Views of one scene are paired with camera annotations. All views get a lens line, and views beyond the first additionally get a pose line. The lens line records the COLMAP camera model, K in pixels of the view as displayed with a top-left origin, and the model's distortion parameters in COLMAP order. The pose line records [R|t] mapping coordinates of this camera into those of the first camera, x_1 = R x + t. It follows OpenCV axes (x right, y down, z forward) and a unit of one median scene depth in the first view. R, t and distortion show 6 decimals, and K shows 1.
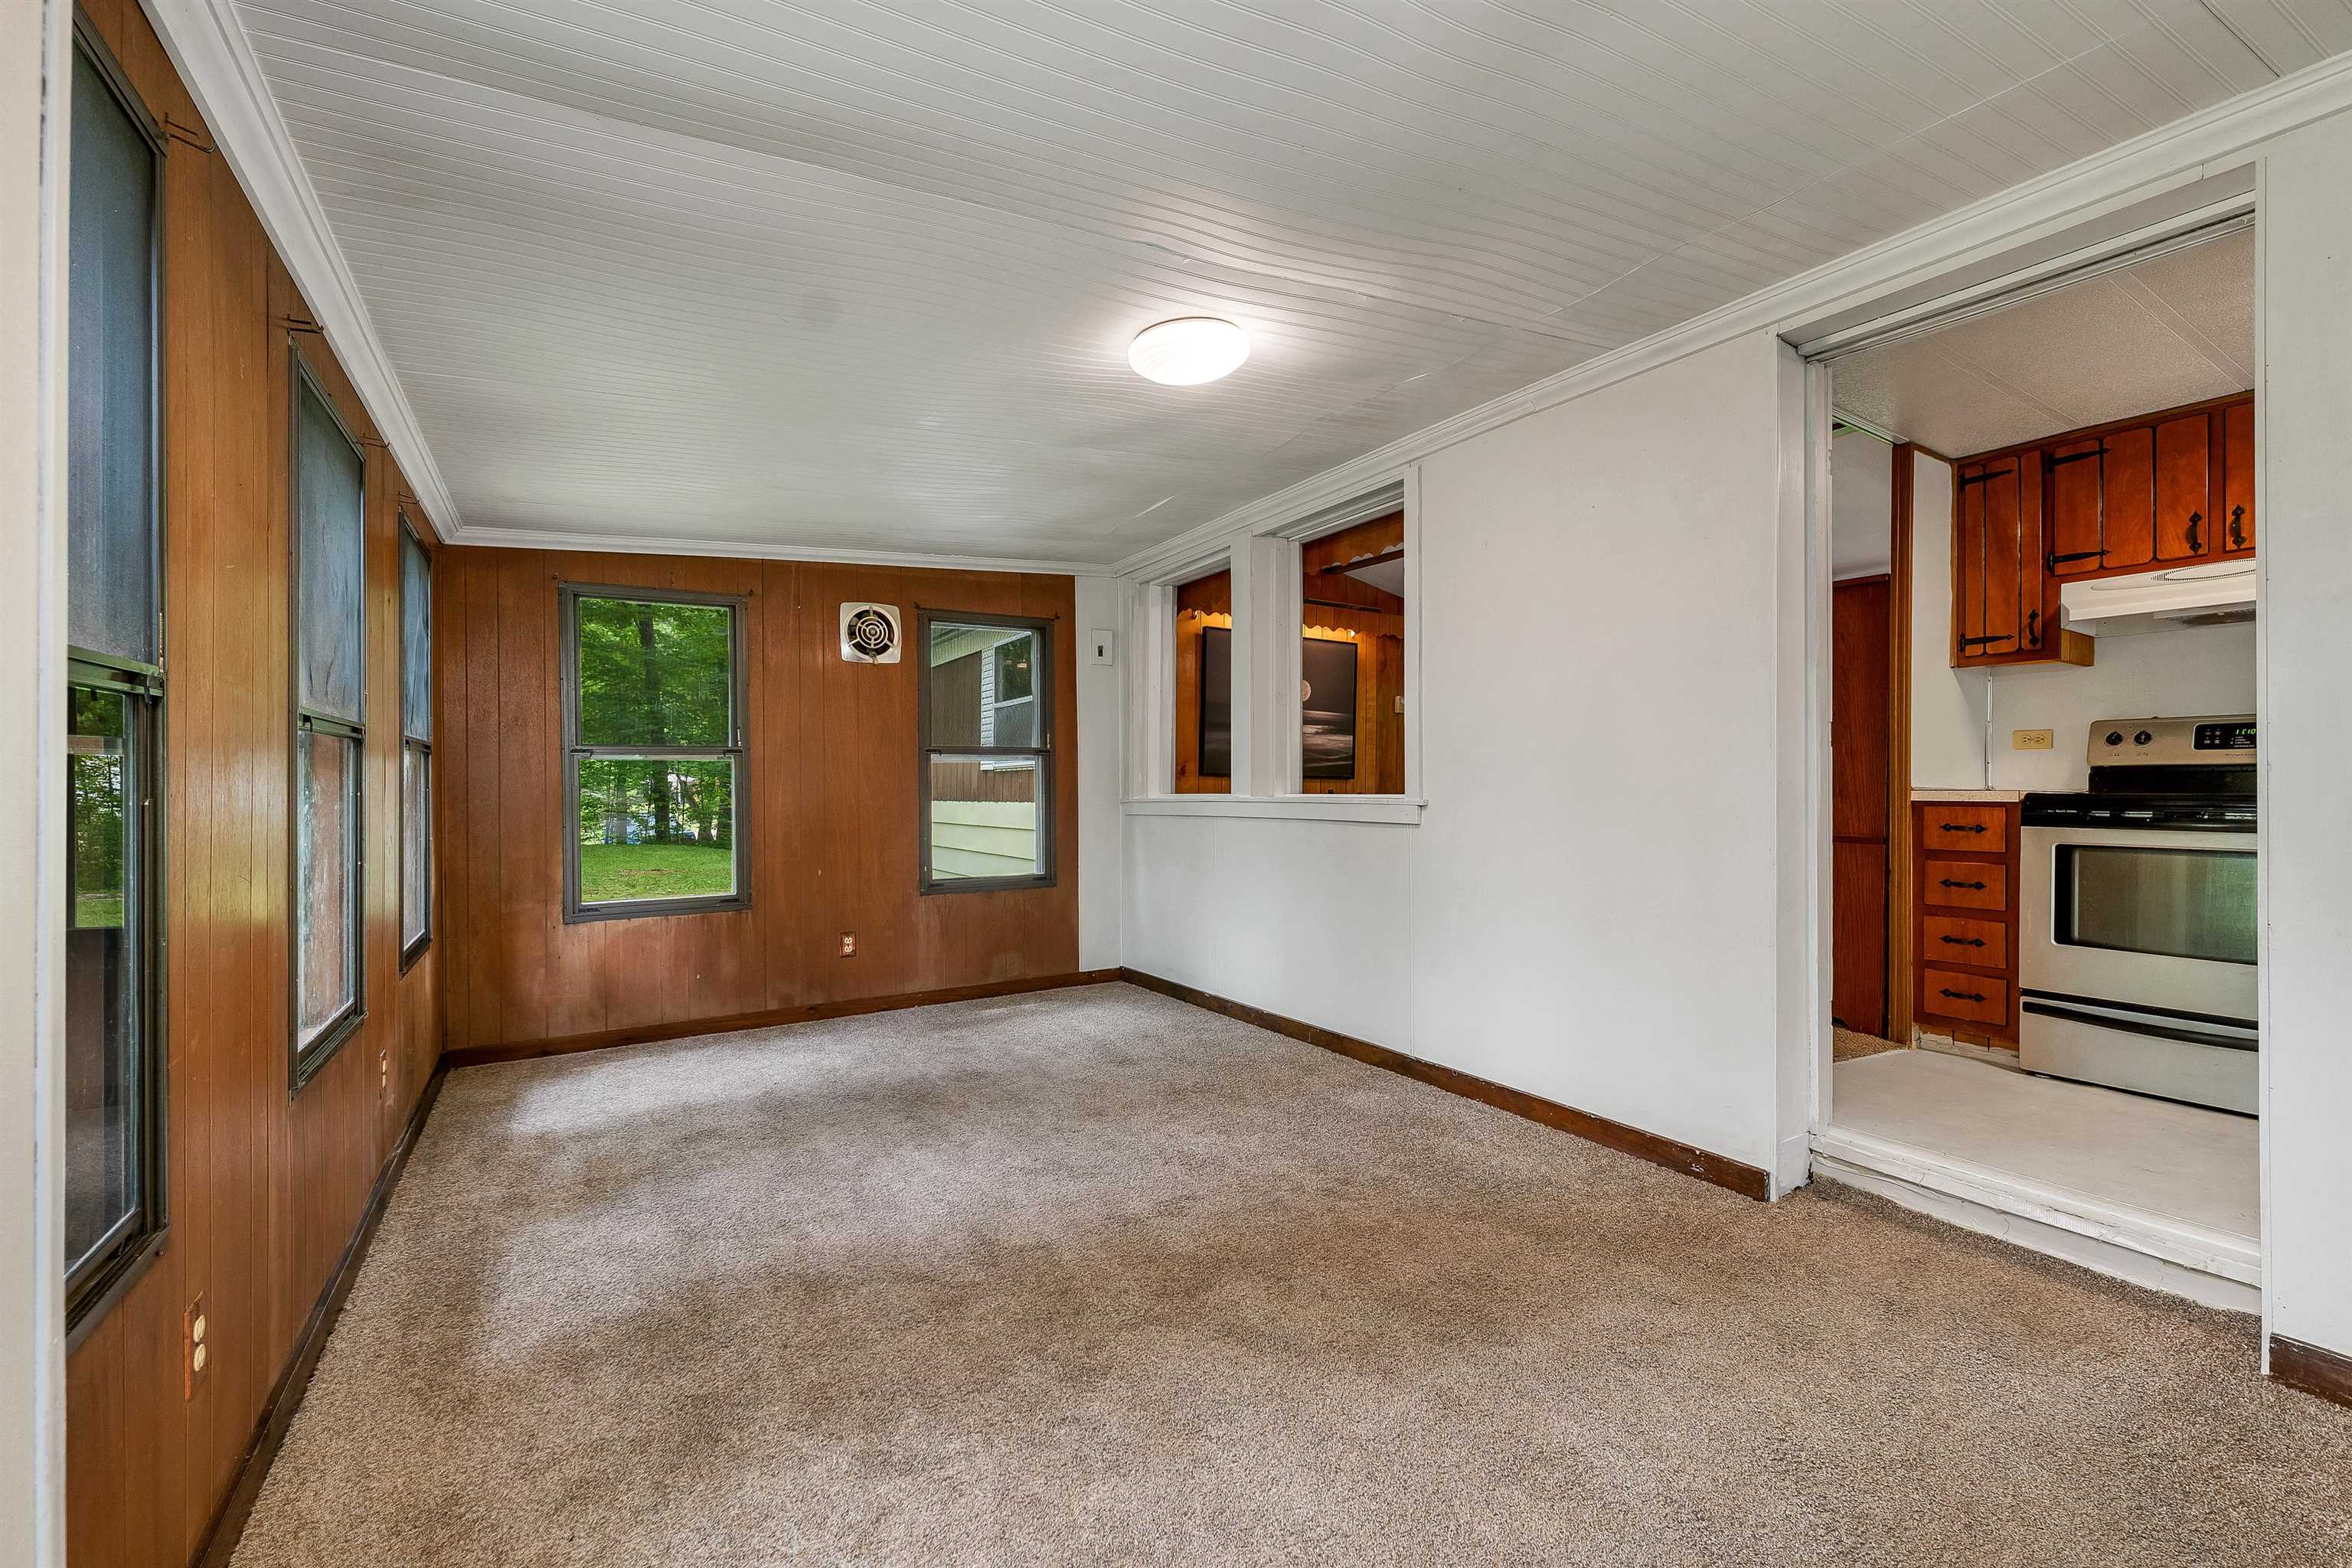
lens RADIAL K [[990.3, 0, 1176.0], [0, 990.3, 784.0], [0, 0, 1]] dist [-0.000619, -0.000230]
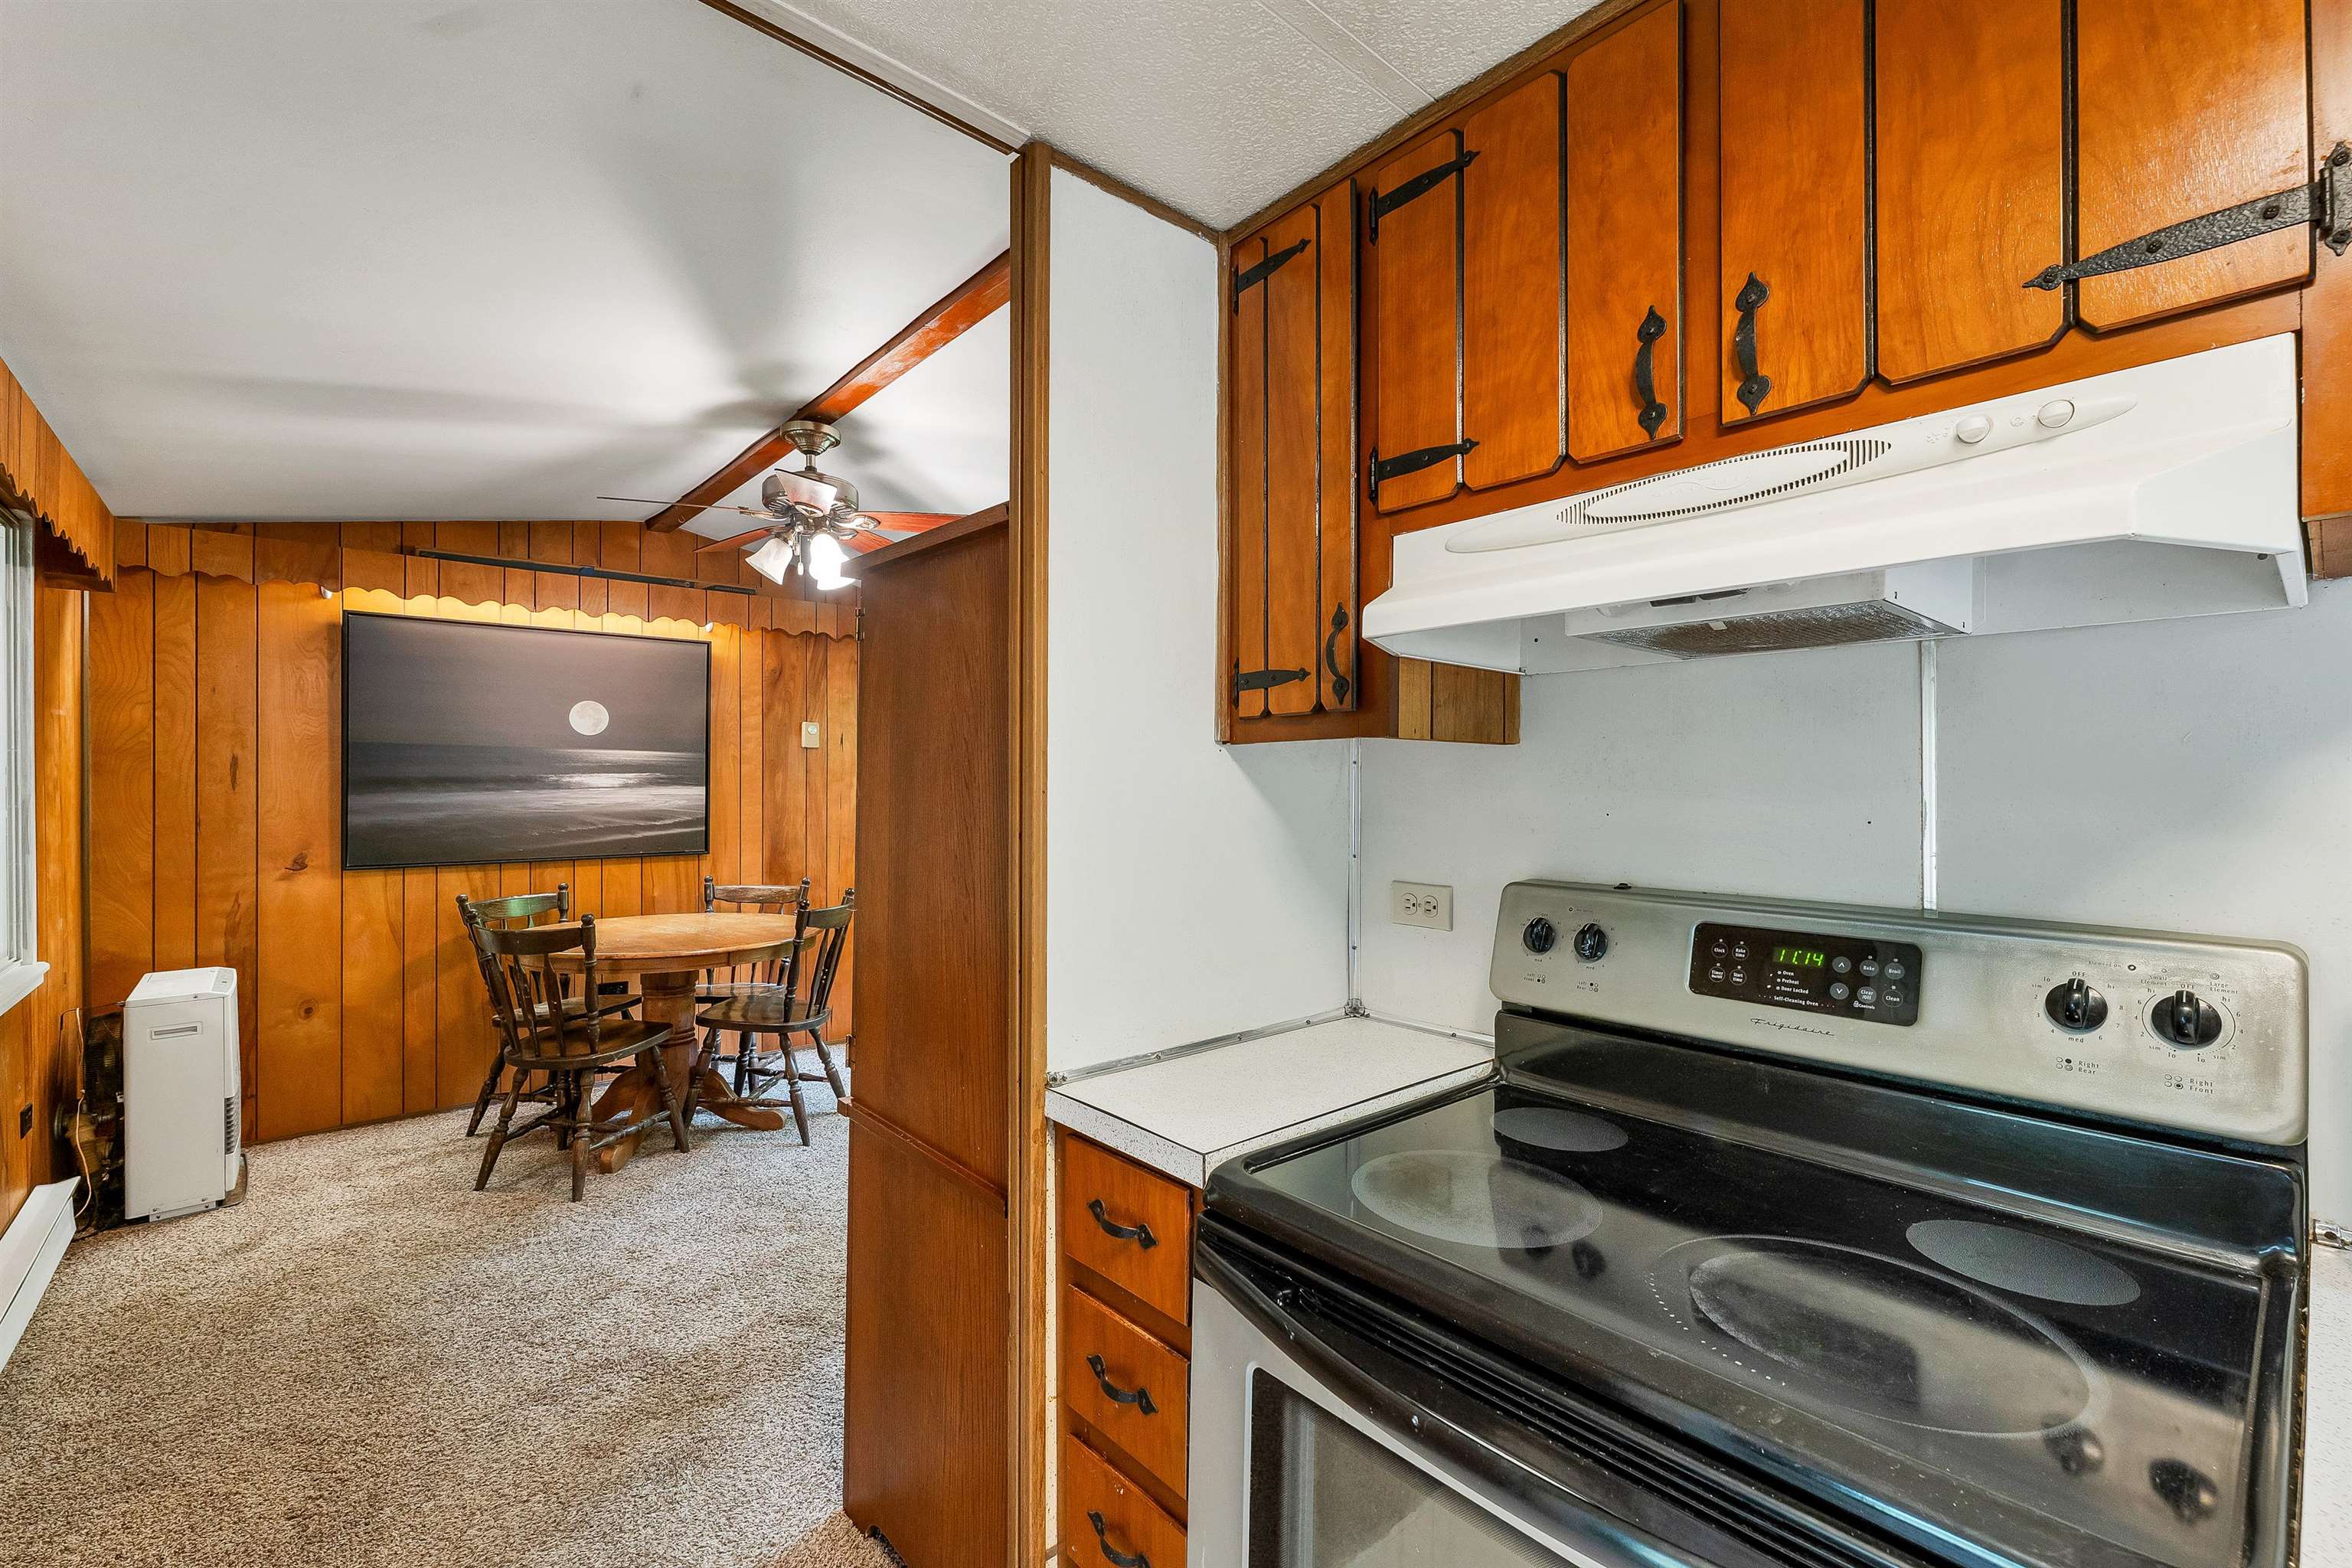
lens RADIAL K [[1004.8, 0, 1176.0], [0, 1004.8, 784.0], [0, 0, 1]] dist [-0.003743, -0.000250]
pose [[0.983941, -0.012864, 0.178027, 0.741730], [0.010868, 0.999867, 0.012184, -0.113673], [-0.178160, -0.010053, 0.983950, 0.638223]]
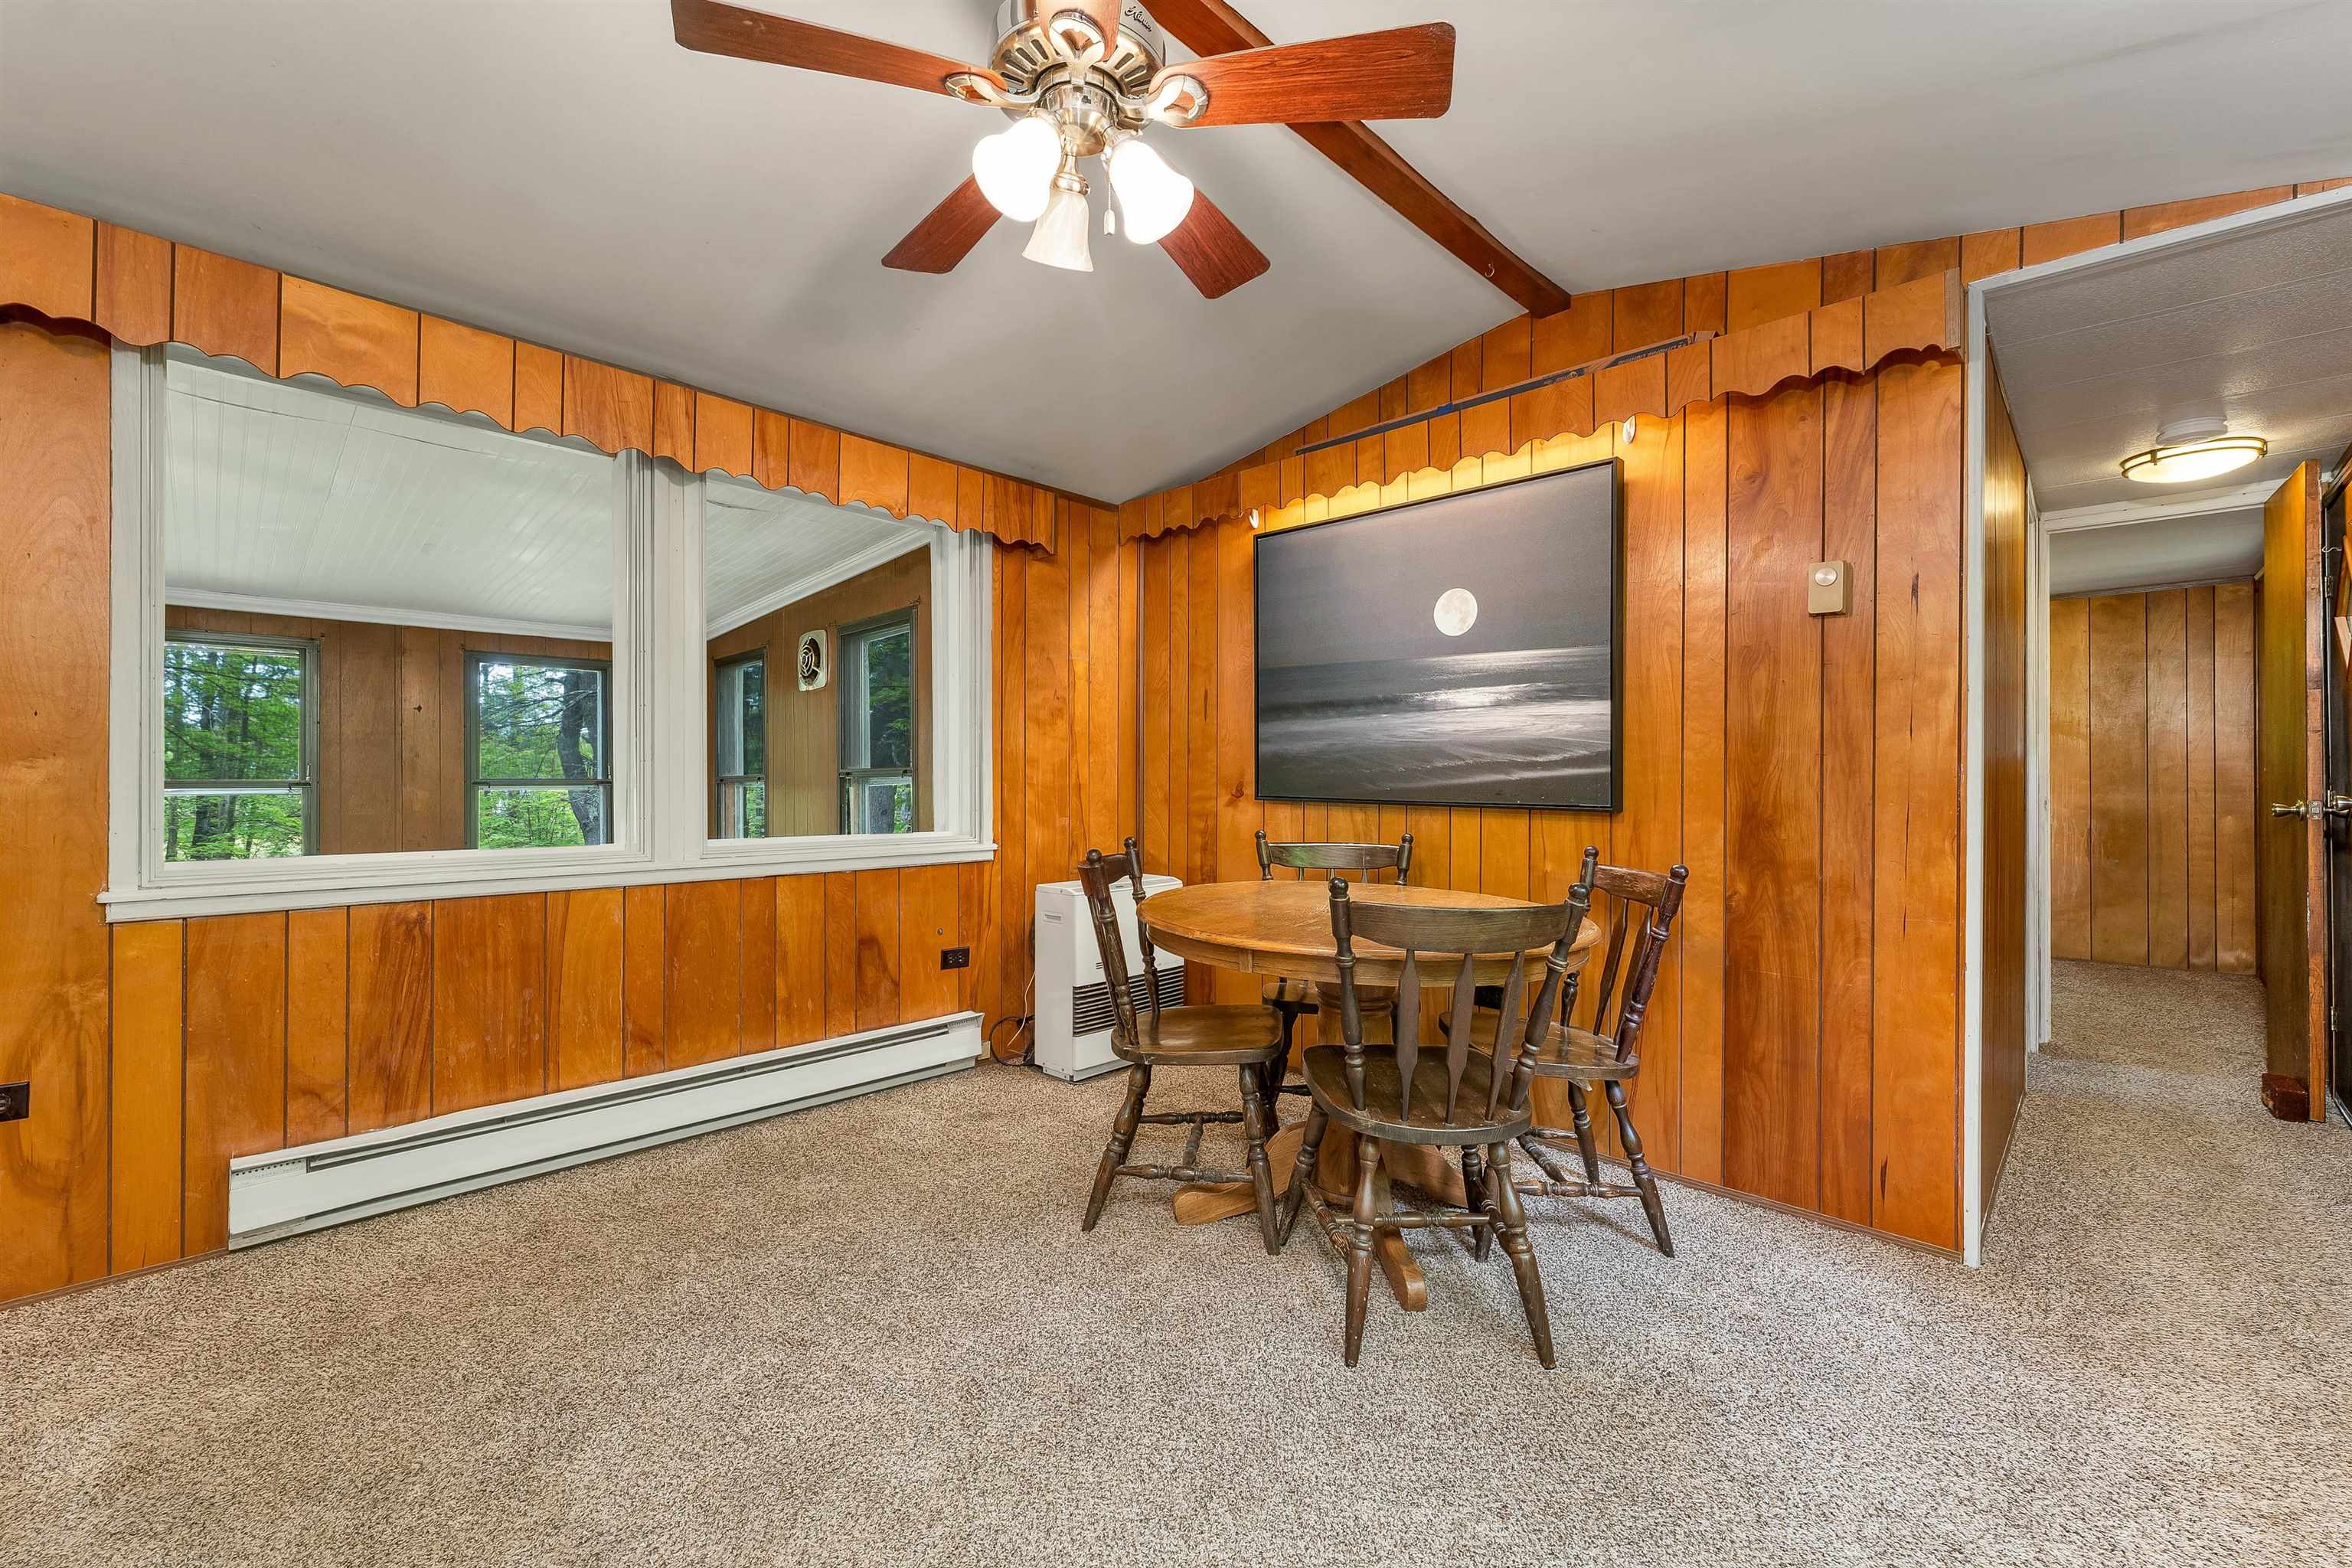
lens RADIAL K [[990.3, 0, 1176.0], [0, 990.3, 784.0], [0, 0, 1]] dist [-0.000619, -0.000230]
pose [[0.246418, 0.006069, -0.969145, 1.050170], [0.009364, 0.999919, 0.008642, -0.043877], [0.969118, -0.011205, 0.246341, 1.518255]]
